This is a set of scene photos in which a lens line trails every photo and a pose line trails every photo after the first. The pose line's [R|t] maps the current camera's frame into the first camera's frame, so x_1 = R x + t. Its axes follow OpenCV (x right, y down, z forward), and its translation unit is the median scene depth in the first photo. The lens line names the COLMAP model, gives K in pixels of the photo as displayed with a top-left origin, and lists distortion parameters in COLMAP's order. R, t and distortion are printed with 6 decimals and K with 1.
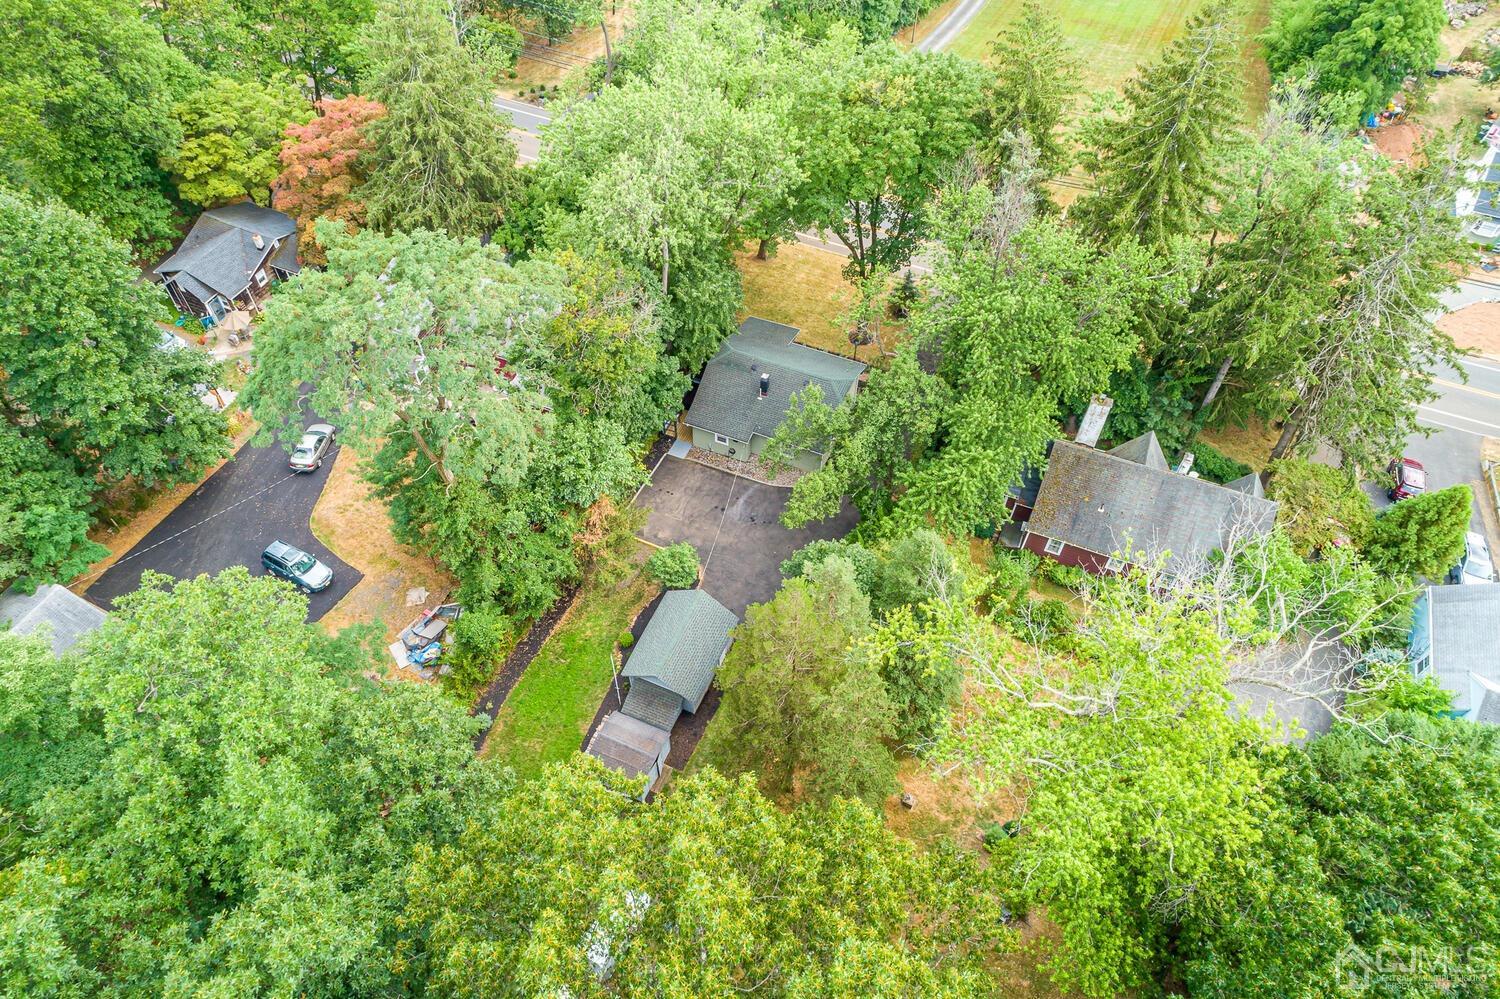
lens RADIAL K [[851.6, 0, 803.2], [0, 851.6, 502.1], [0, 0, 1]] dist [-0.002717, 0.000485]
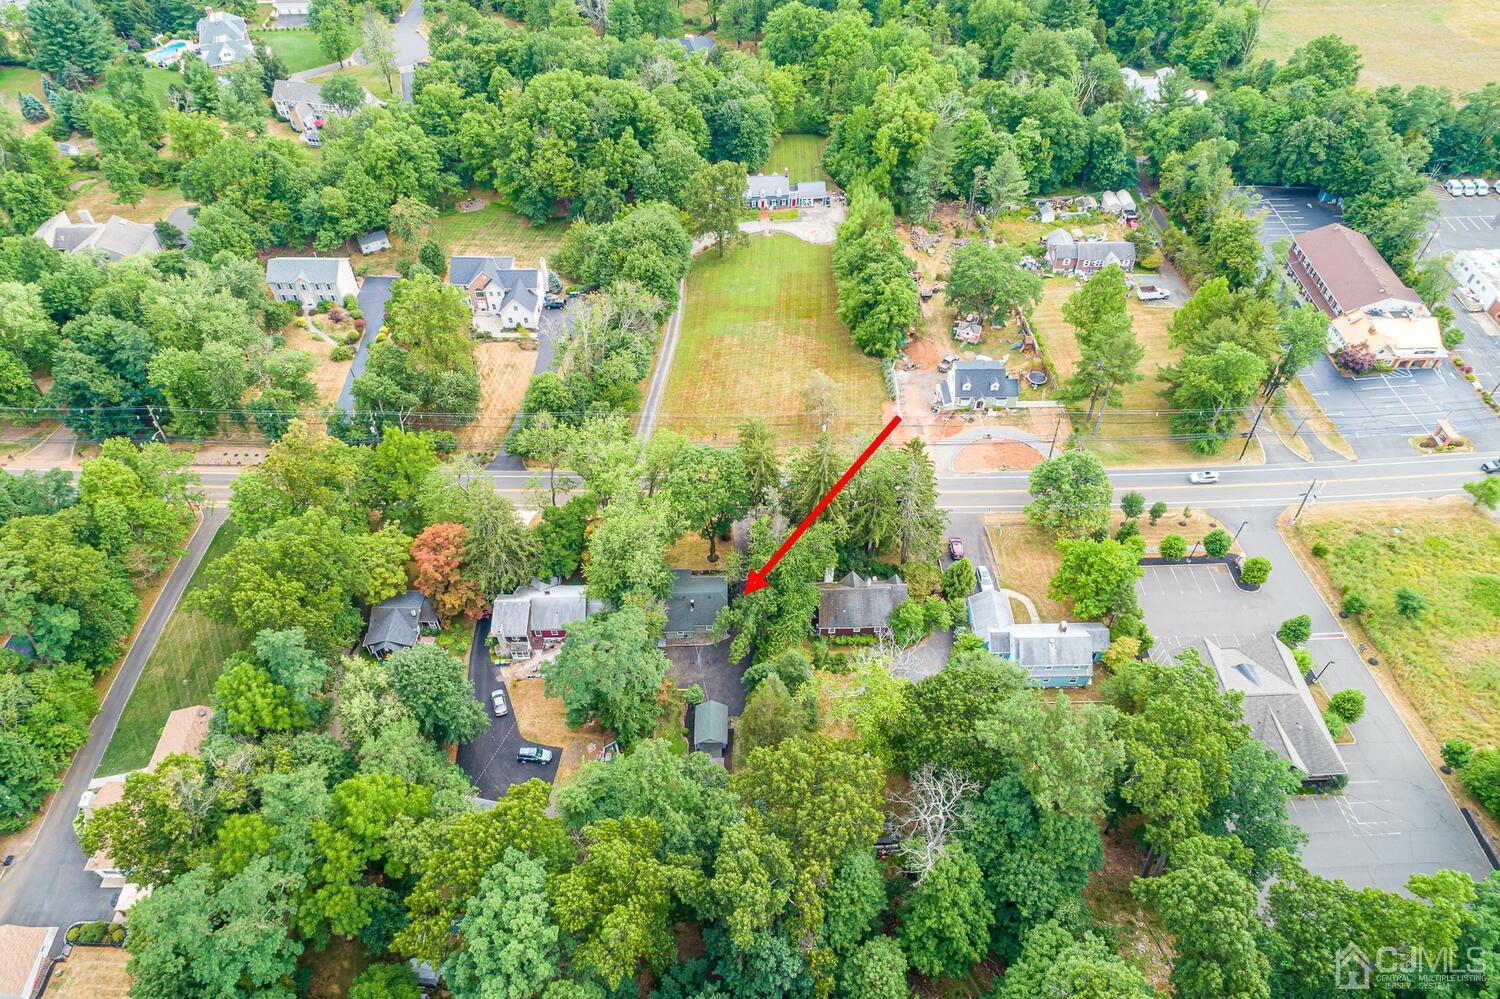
lens RADIAL K [[815.4, 0, 742.9], [0, 815.4, 506.4], [0, 0, 1]] dist [-0.016407, 0.001169]
pose [[0.924454, -0.309245, 0.223053, -0.363392], [0.321880, 0.946531, -0.021755, -0.328463], [-0.204399, 0.091908, 0.974563, -1.298177]]
